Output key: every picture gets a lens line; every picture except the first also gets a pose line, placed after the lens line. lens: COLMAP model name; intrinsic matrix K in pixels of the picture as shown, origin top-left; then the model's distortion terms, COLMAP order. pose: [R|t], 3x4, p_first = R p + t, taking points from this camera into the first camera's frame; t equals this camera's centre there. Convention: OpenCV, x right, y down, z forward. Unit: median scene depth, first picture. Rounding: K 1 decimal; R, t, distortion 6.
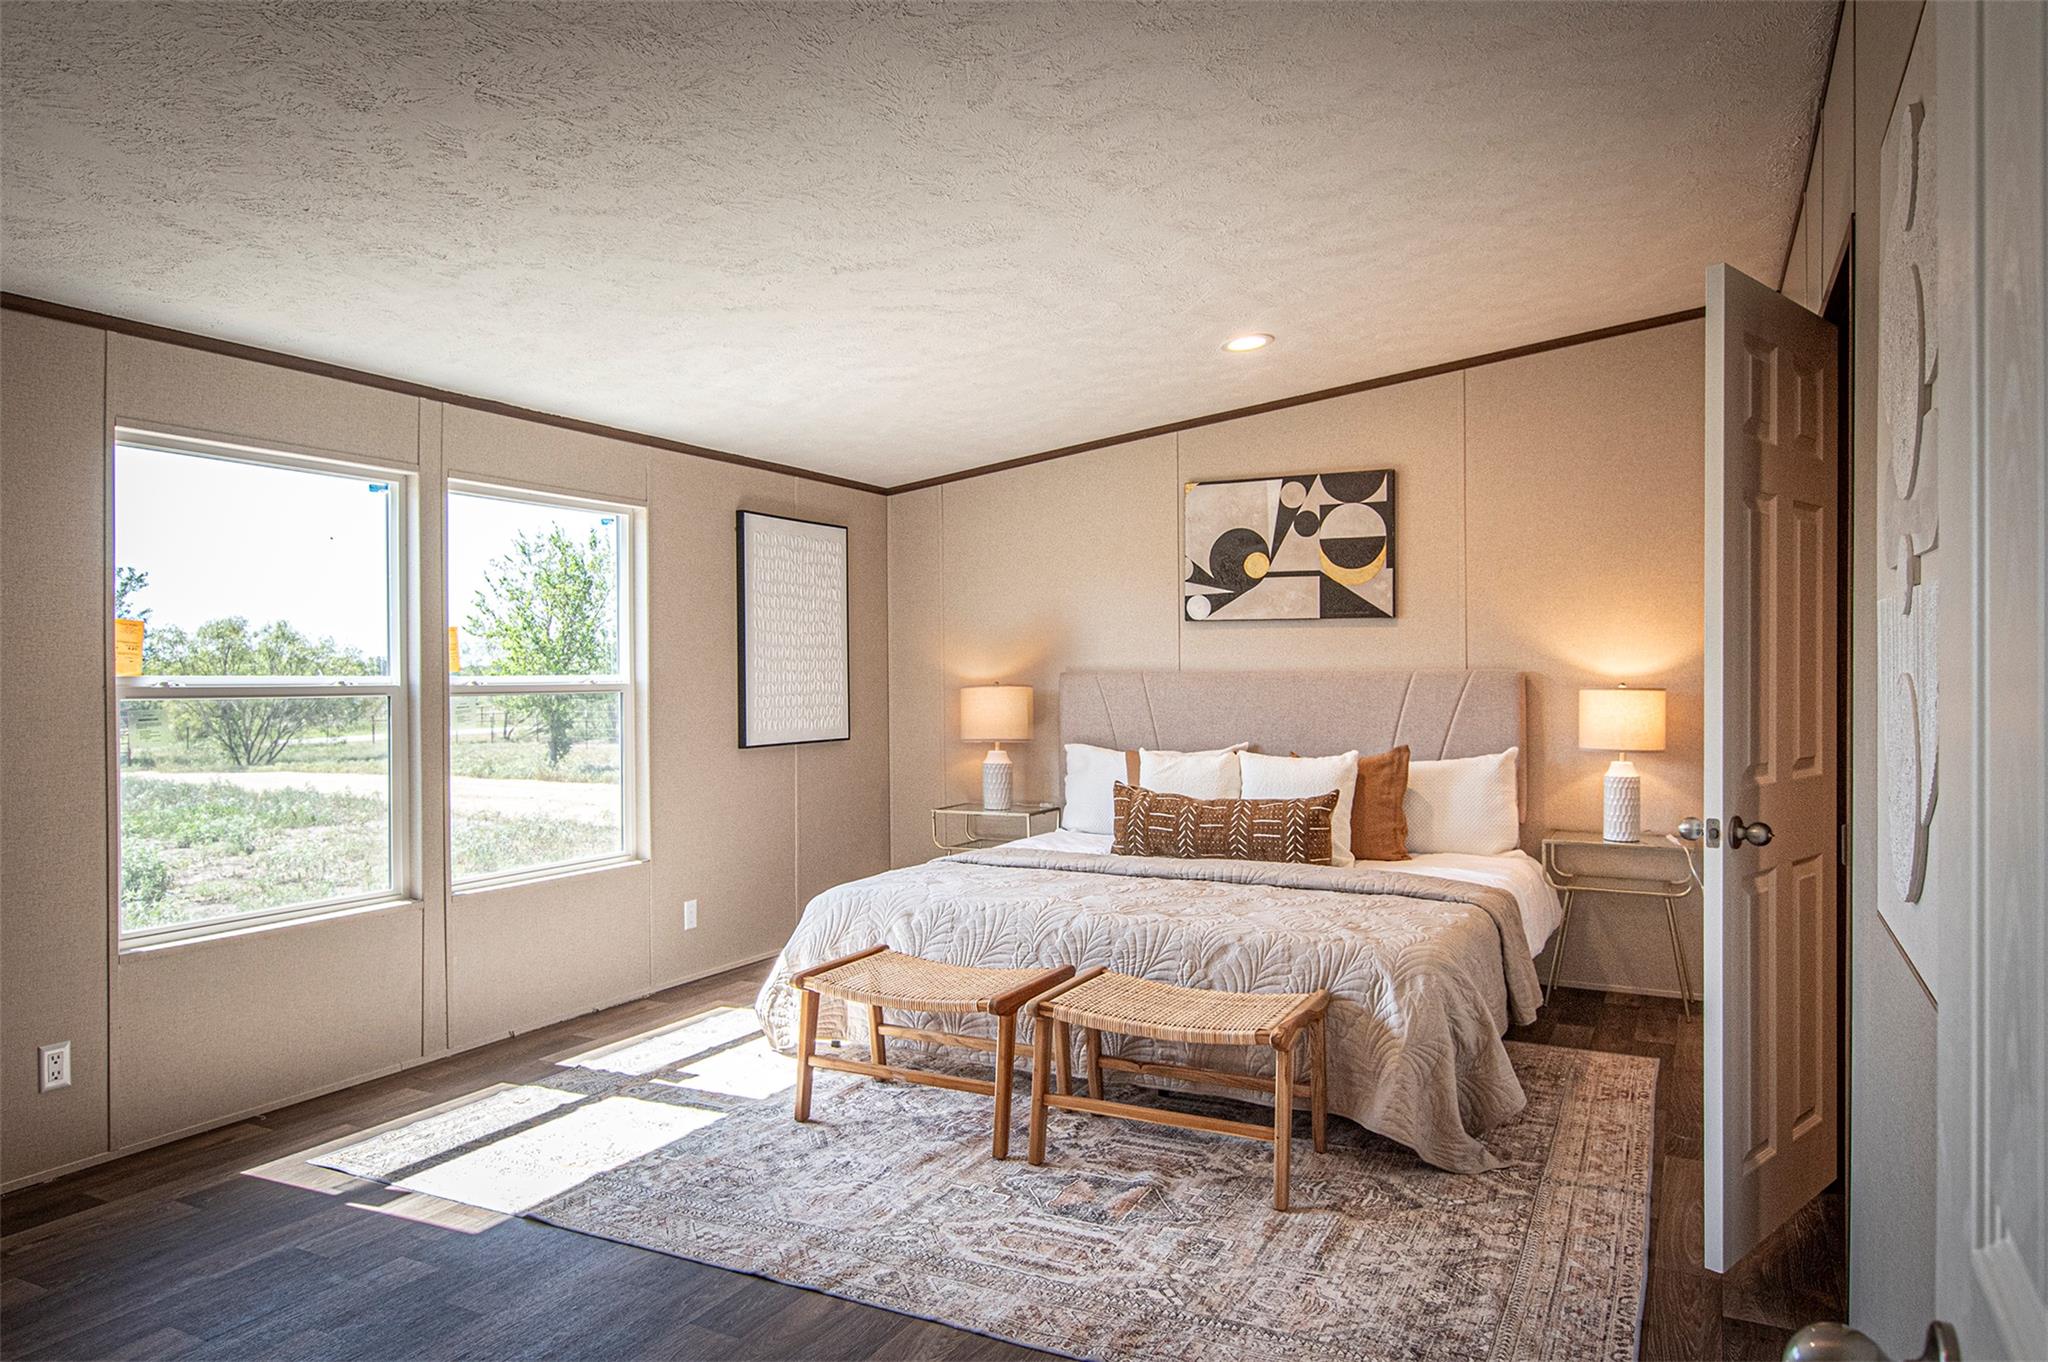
lens RADIAL K [[1316.7, 0, 1024.0], [0, 1316.7, 681.0], [0, 0, 1]] dist [0.001371, -0.000283]
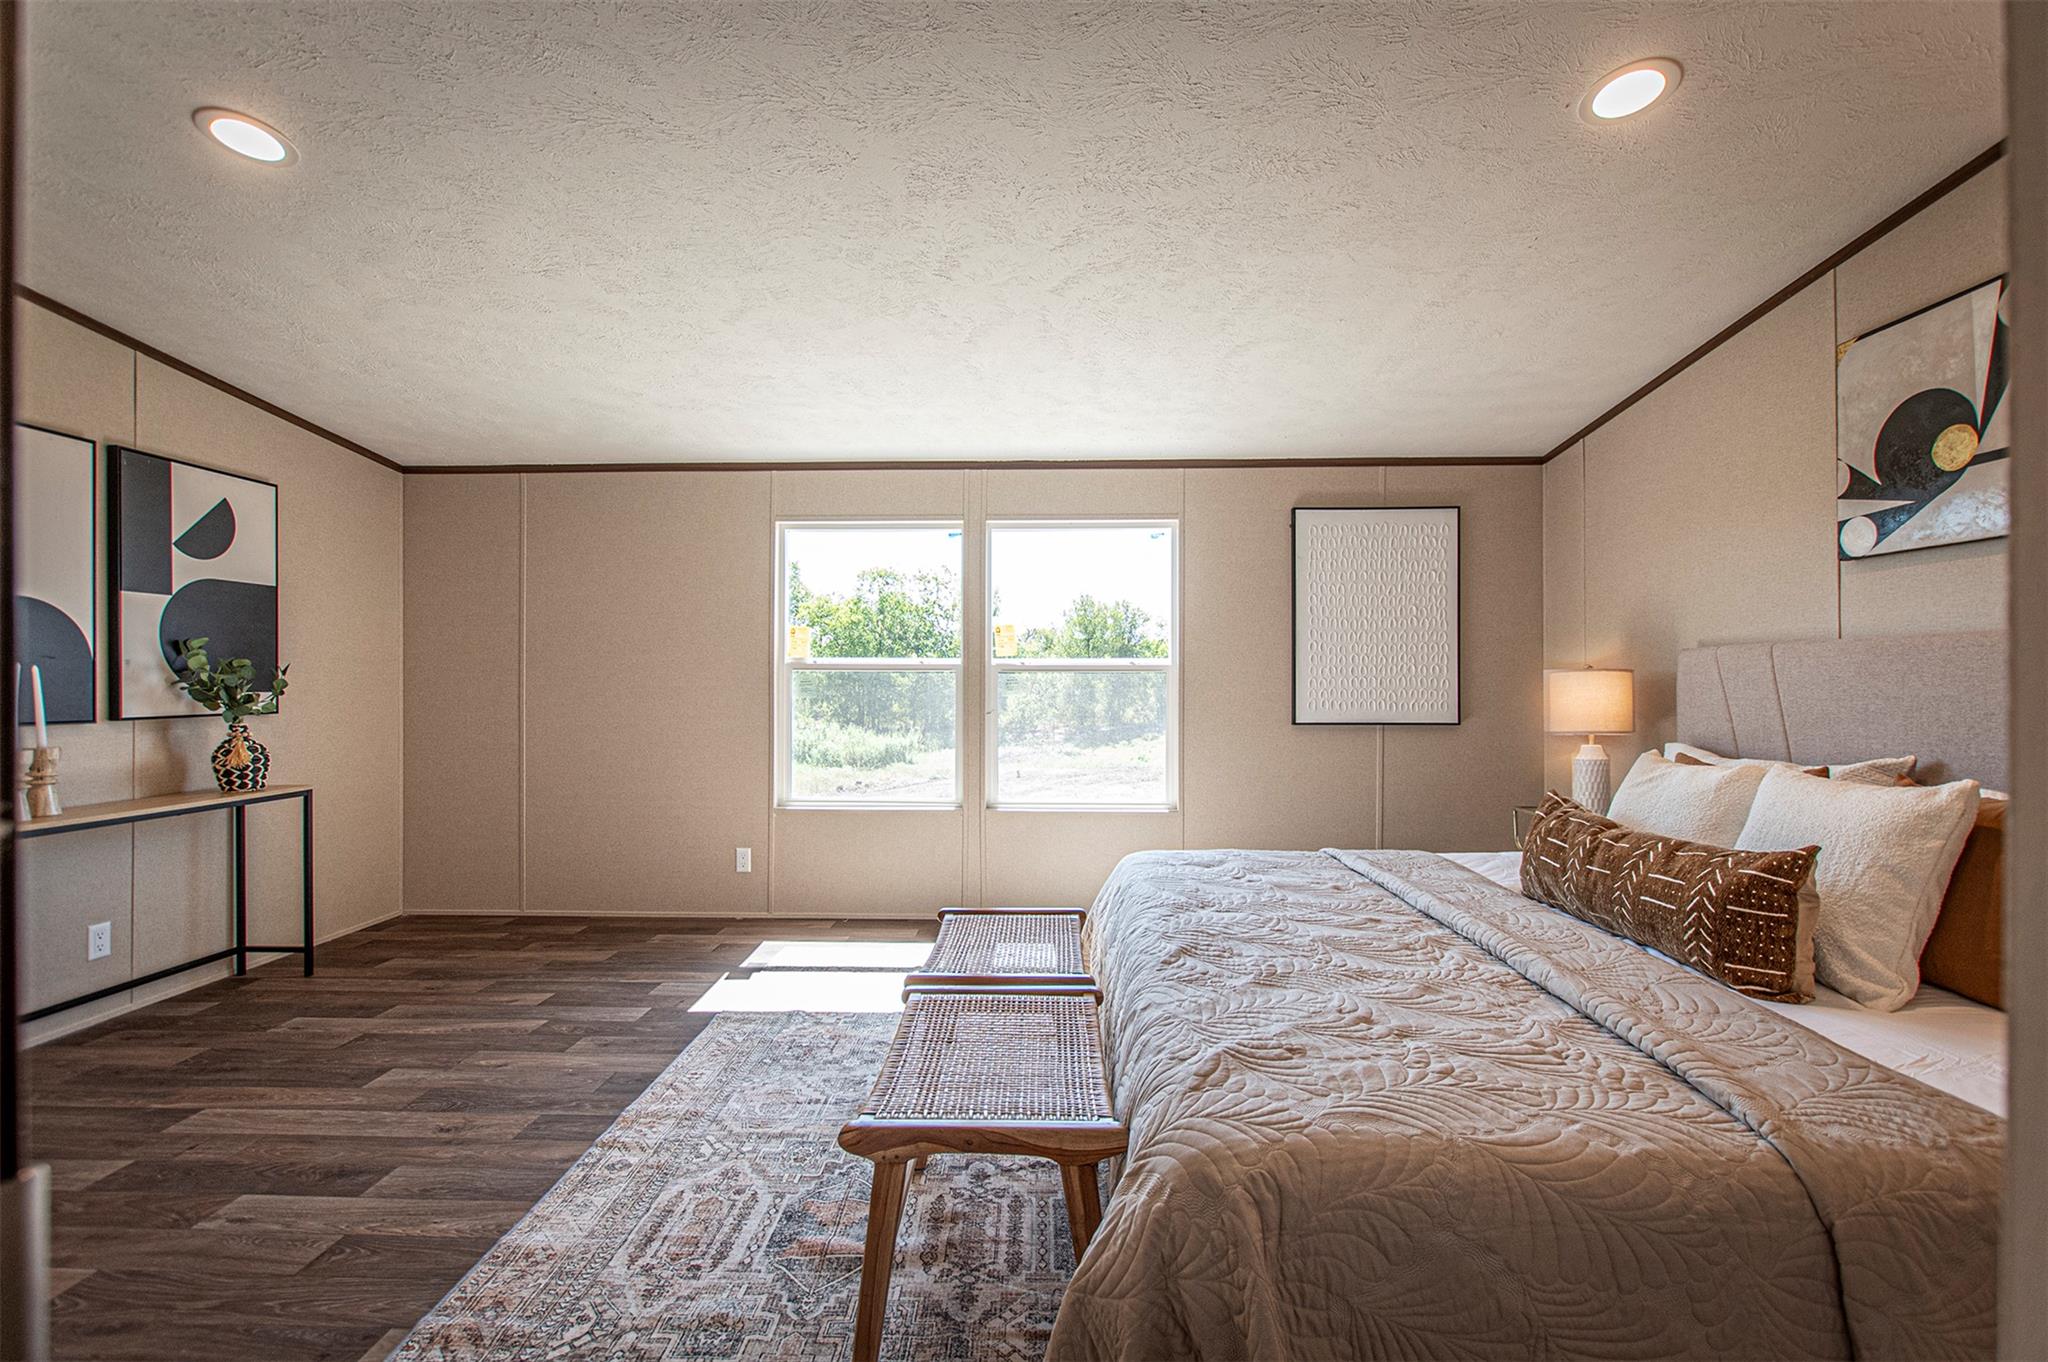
lens RADIAL K [[882.2, 0, 1024.0], [0, 882.2, 681.0], [0, 0, 1]] dist [0.000549, -0.000091]
pose [[0.428654, 0.004511, -0.903457, 0.421048], [-0.006581, 0.999977, 0.001871, 0.018329], [0.903445, 0.005144, 0.428674, 0.568023]]
